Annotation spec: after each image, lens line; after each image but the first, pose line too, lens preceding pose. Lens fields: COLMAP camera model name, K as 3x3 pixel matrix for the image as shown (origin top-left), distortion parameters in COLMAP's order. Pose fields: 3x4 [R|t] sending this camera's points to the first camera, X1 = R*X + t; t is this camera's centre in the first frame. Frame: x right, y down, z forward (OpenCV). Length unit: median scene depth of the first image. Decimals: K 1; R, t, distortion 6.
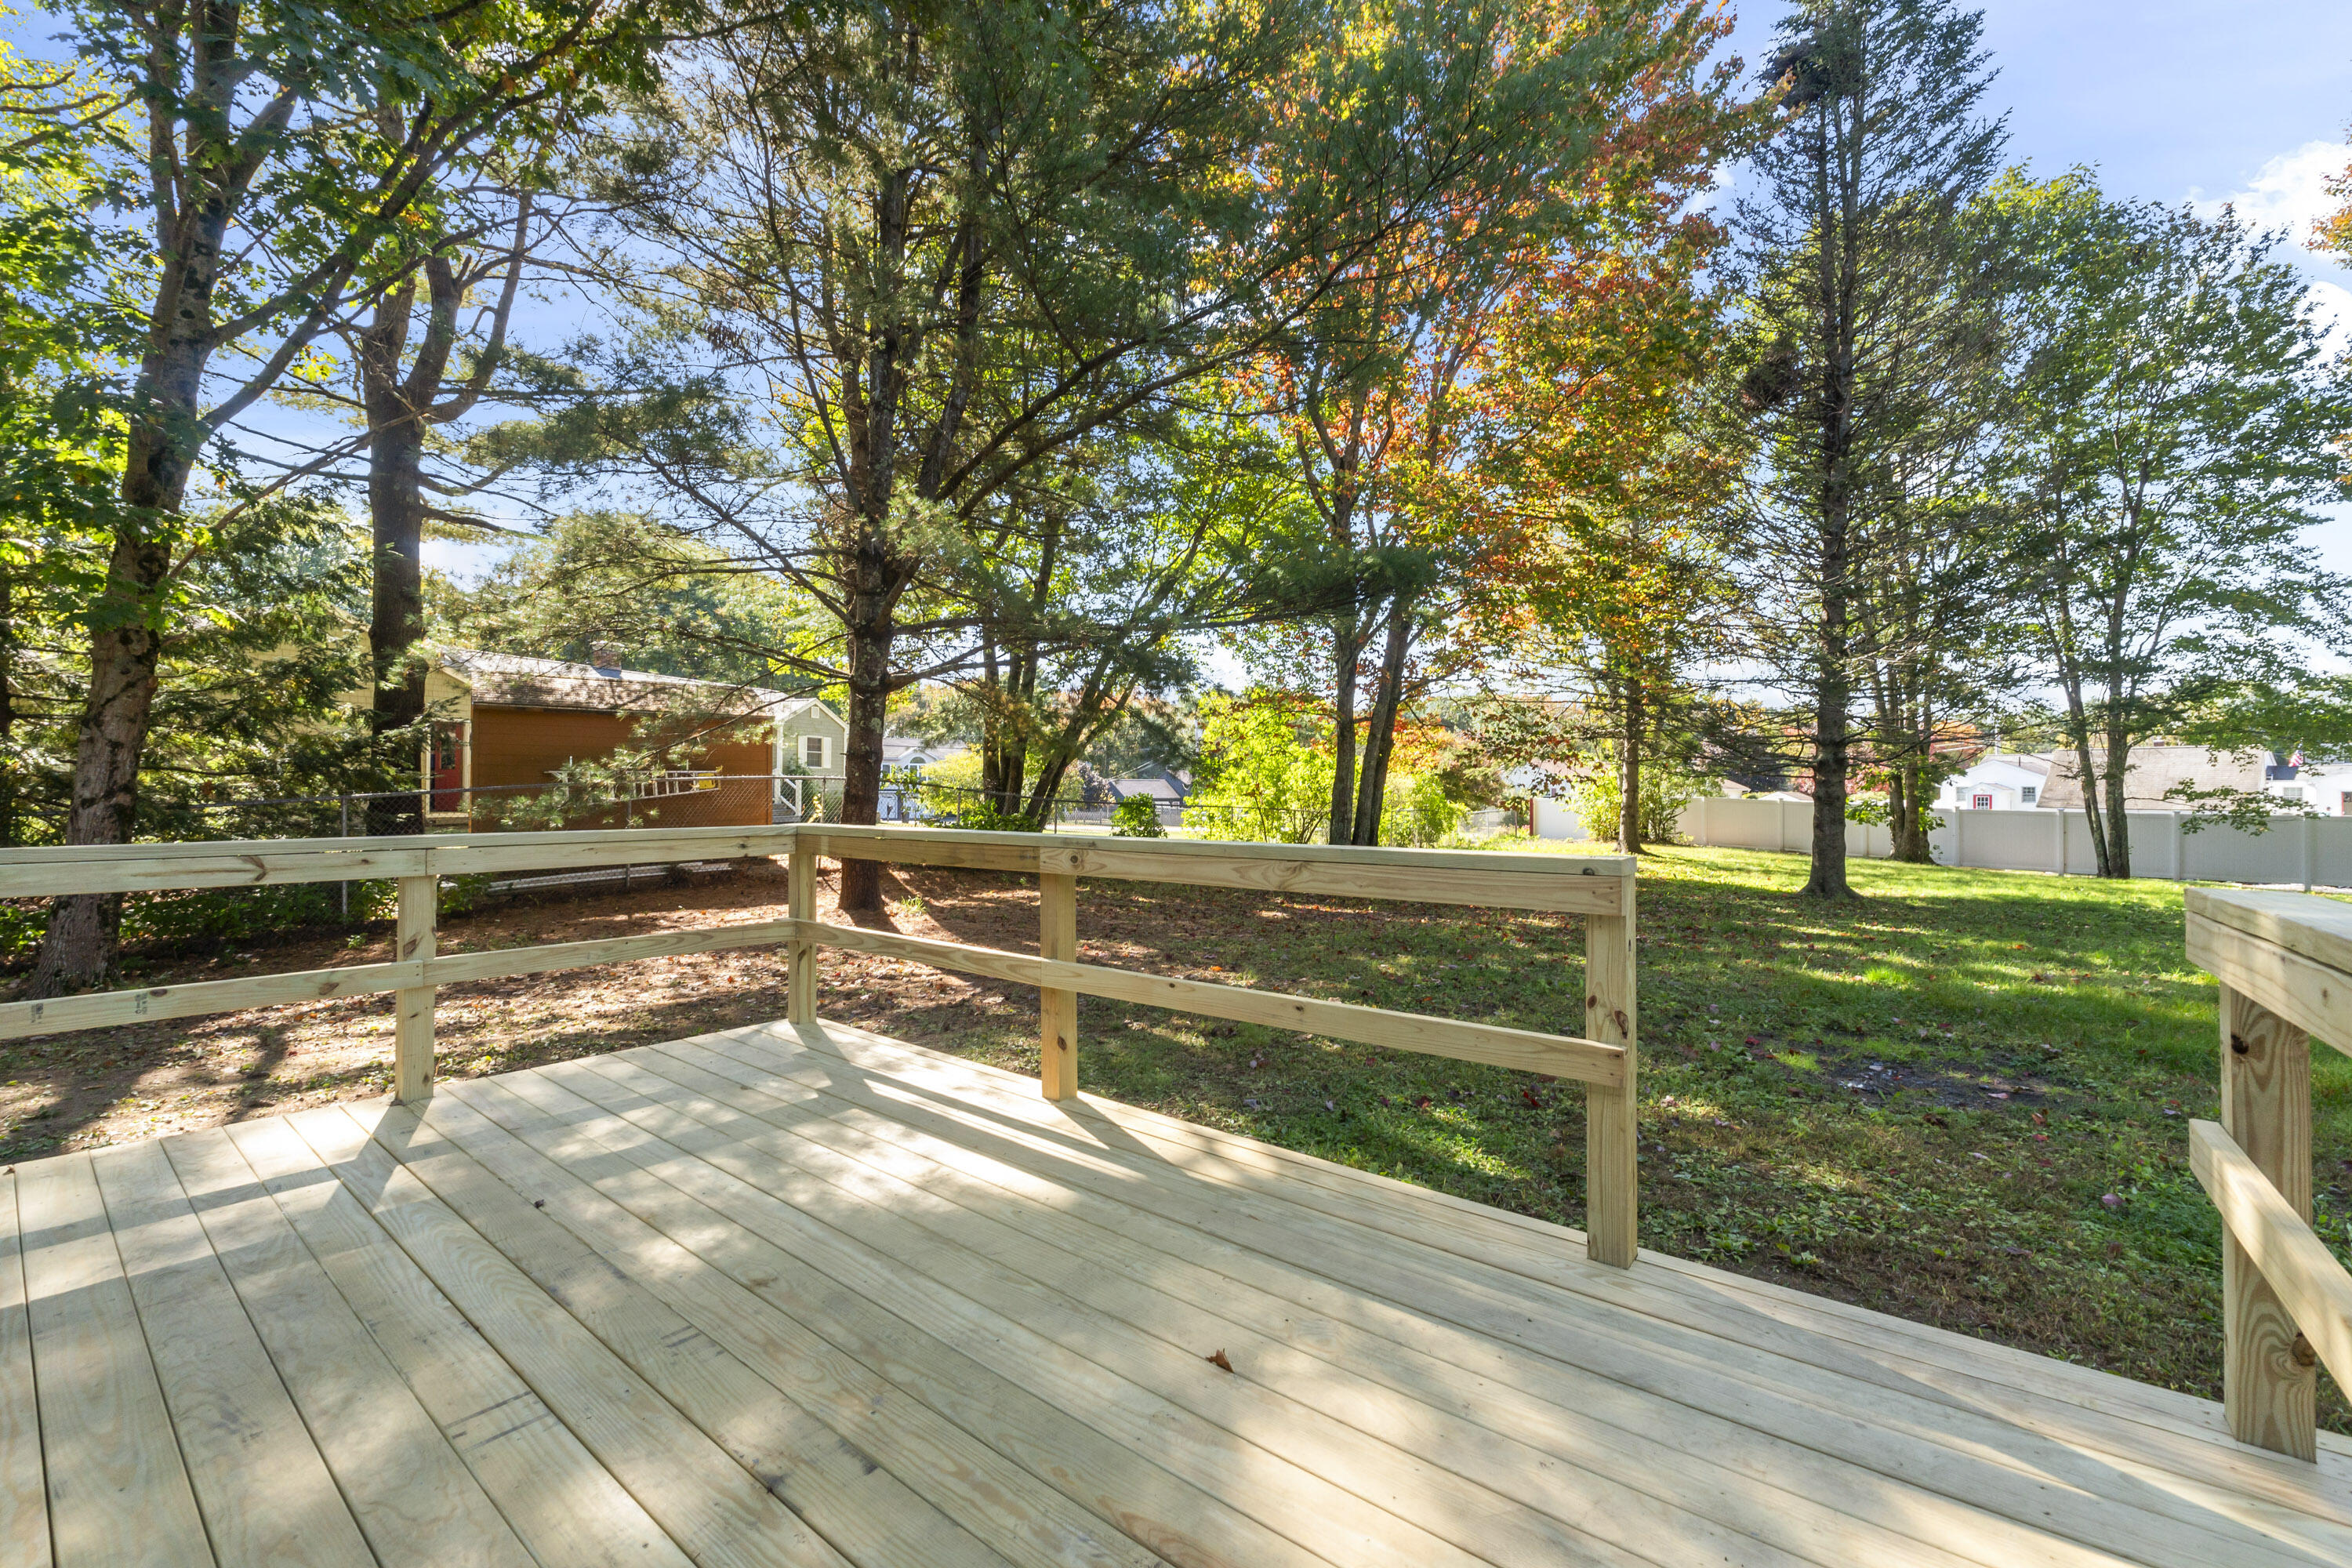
lens RADIAL K [[979.9, 0, 1167.1], [0, 979.9, 783.8], [0, 0, 1]] dist [-0.008554, 0.001011]
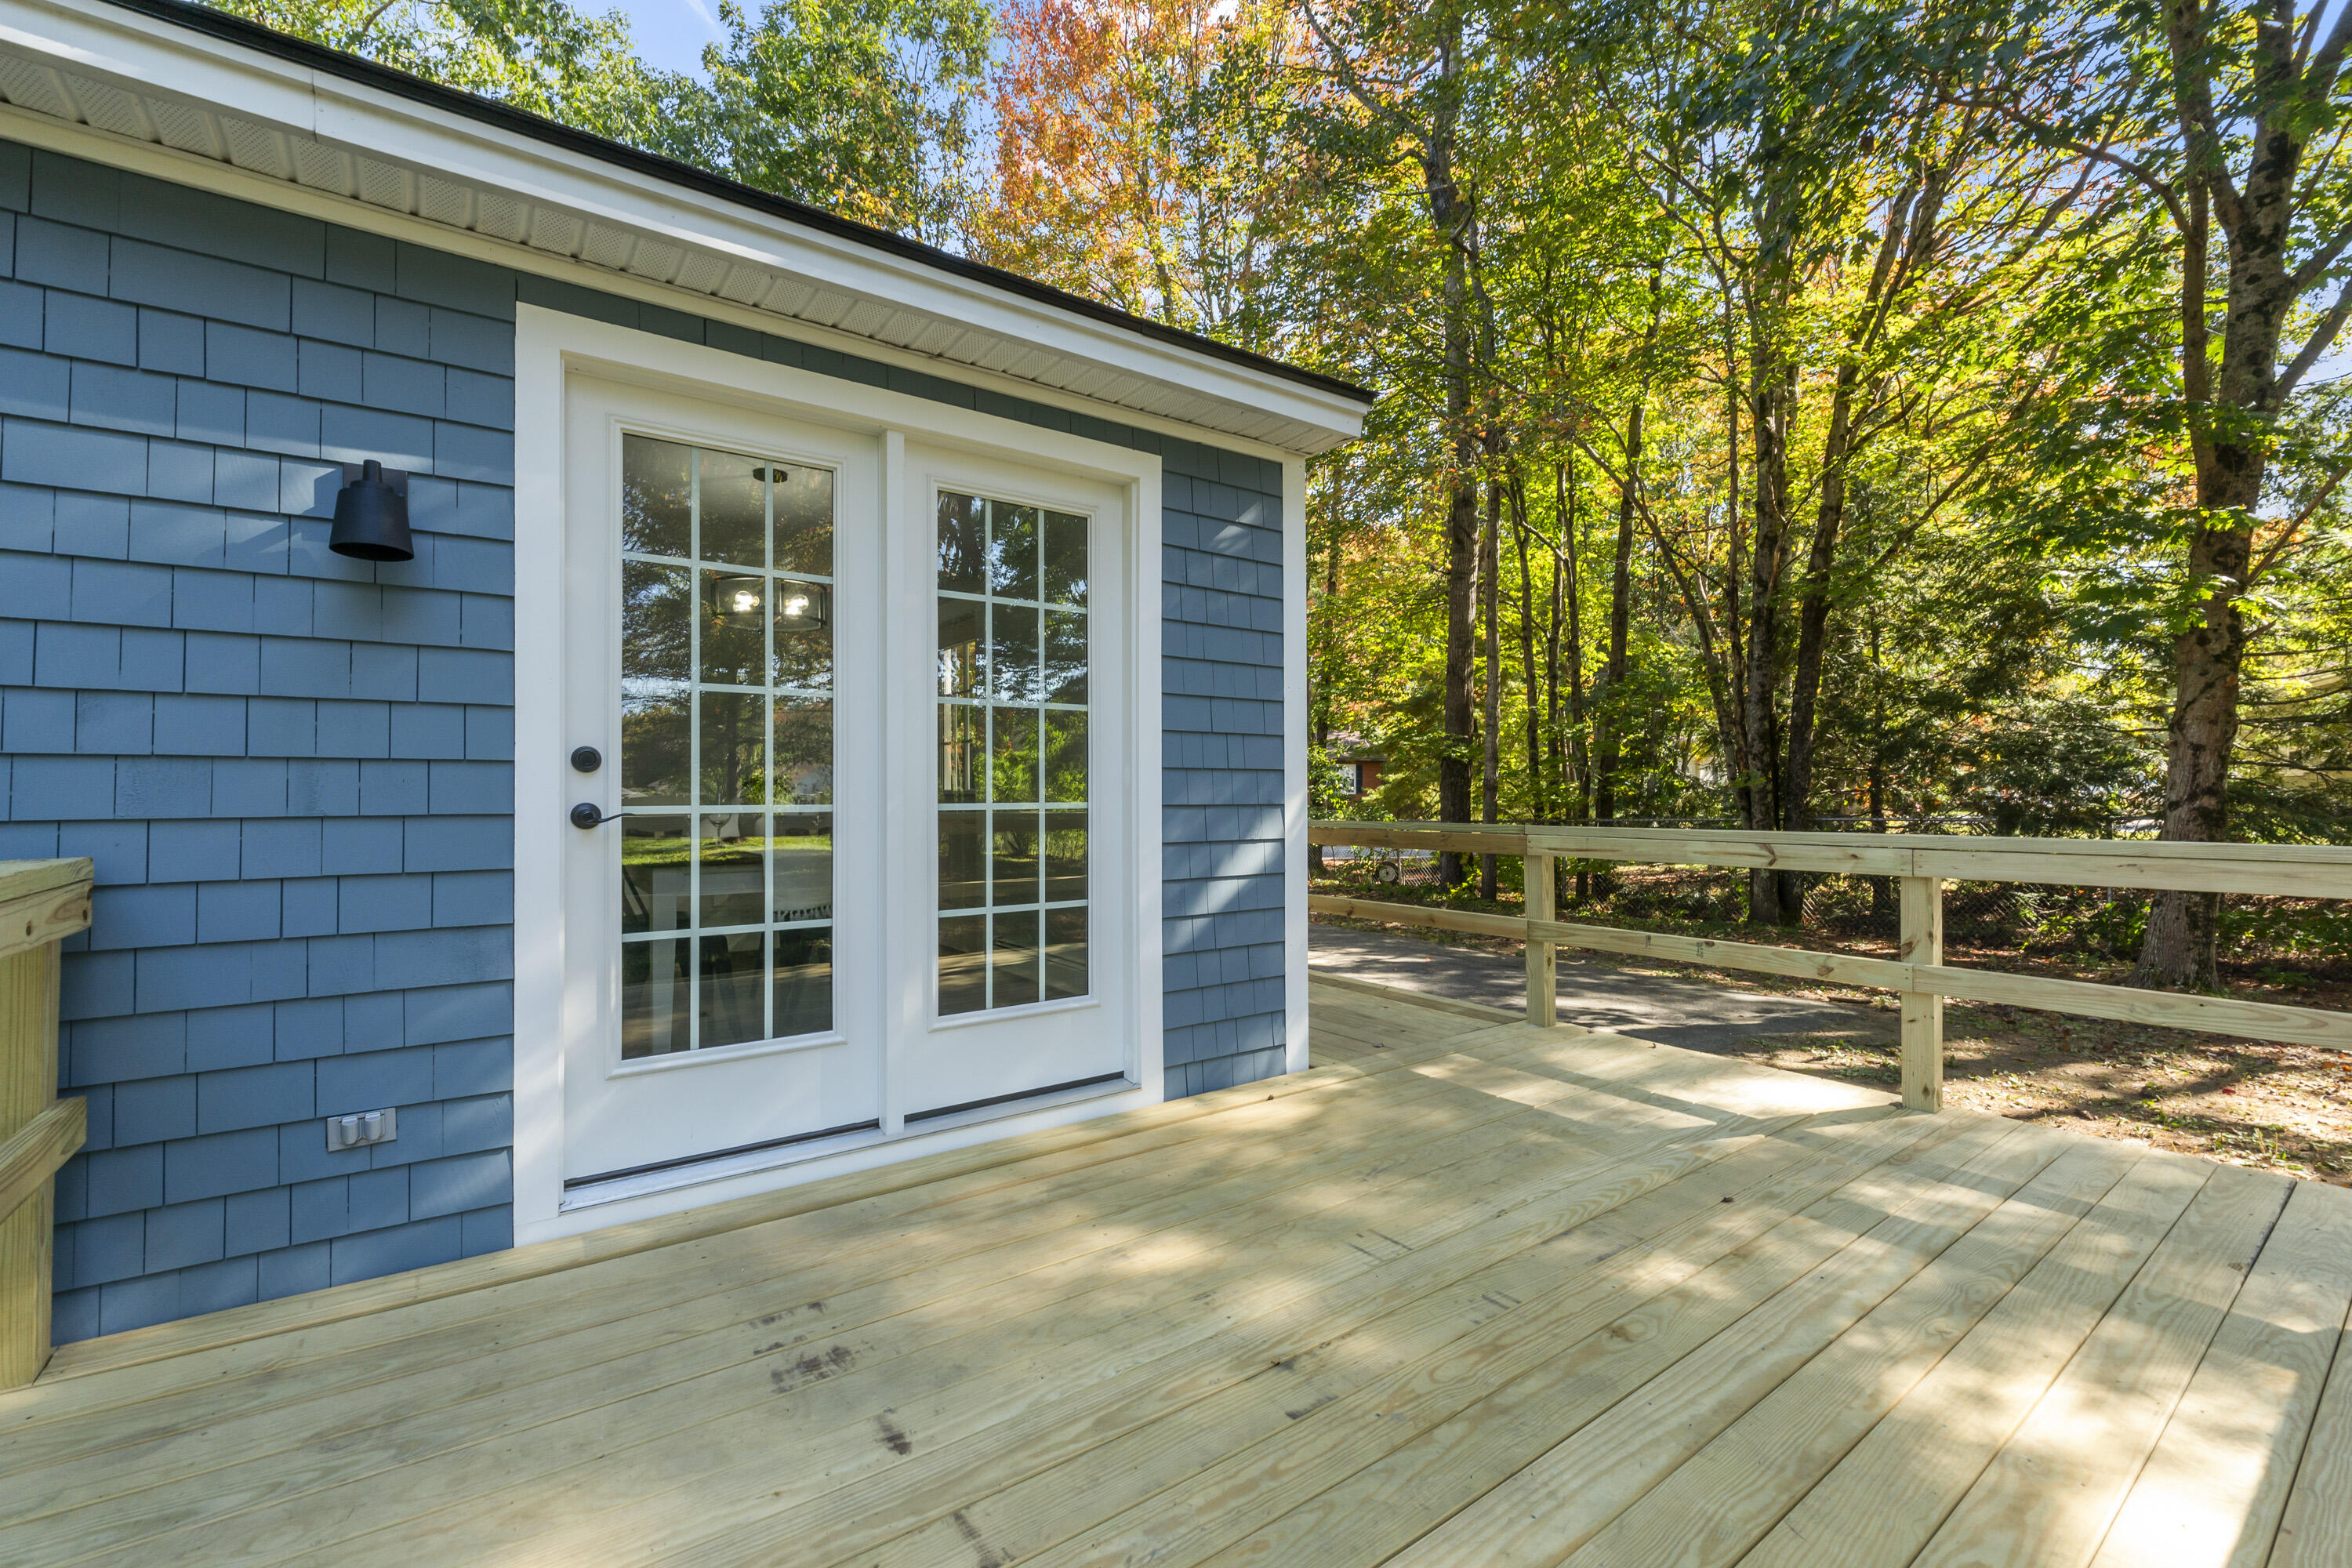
lens RADIAL K [[979.9, 0, 1169.4], [0, 979.9, 789.0], [0, 0, 1]] dist [-0.008554, 0.001011]
pose [[-0.263027, -0.008943, -0.964747, 0.449382], [0.006697, 0.999916, -0.011095, 0.017259], [0.964765, -0.009380, -0.262945, 0.678608]]
